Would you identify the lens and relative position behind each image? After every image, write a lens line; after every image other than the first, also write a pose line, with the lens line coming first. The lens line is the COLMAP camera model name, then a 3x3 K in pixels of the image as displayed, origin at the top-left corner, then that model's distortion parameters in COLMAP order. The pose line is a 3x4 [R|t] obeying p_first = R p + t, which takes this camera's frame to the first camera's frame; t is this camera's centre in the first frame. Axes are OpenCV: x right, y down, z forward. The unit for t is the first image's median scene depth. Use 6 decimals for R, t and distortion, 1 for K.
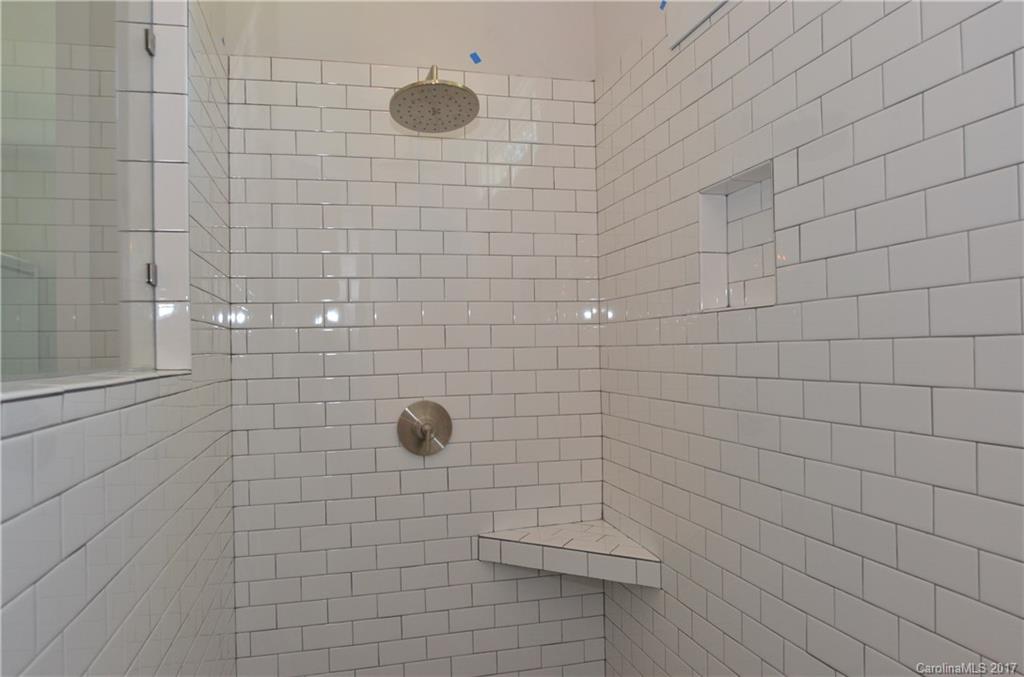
lens RADIAL K [[711.6, 0, 512.0], [0, 711.6, 338.5], [0, 0, 1]] dist [0.004070, 0.000367]
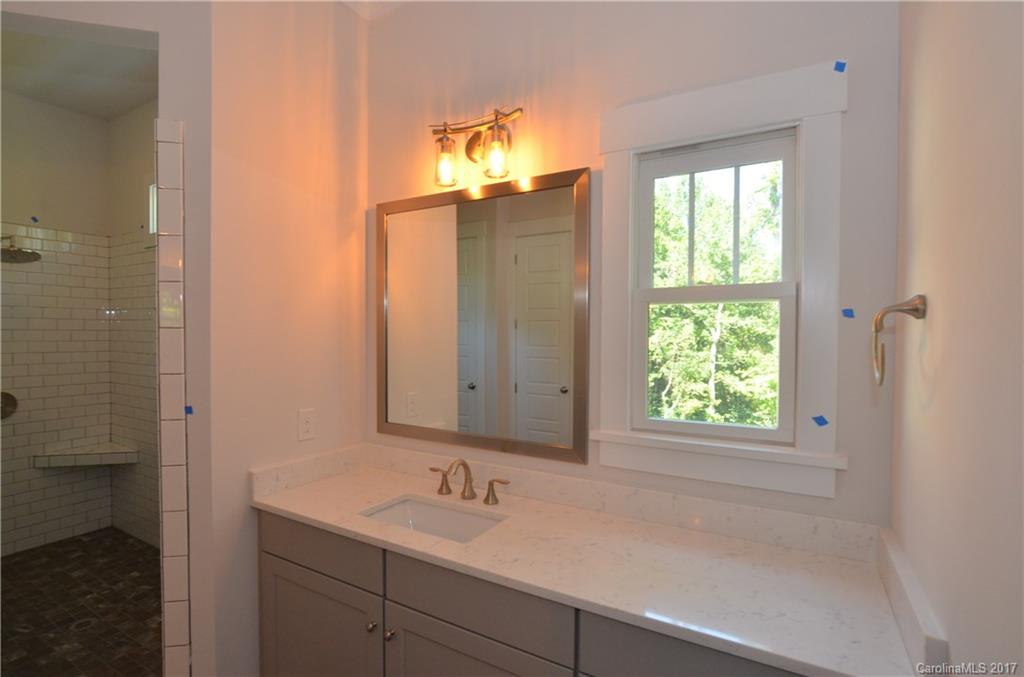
lens RADIAL K [[498.0, 0, 504.8], [0, 498.0, 343.9], [0, 0, 1]] dist [-0.015859, 0.000686]
pose [[0.713714, 0.008256, 0.700389, -0.071147], [-0.029644, 0.999391, 0.018426, -0.108537], [-0.699810, -0.033913, 0.713524, -0.923959]]
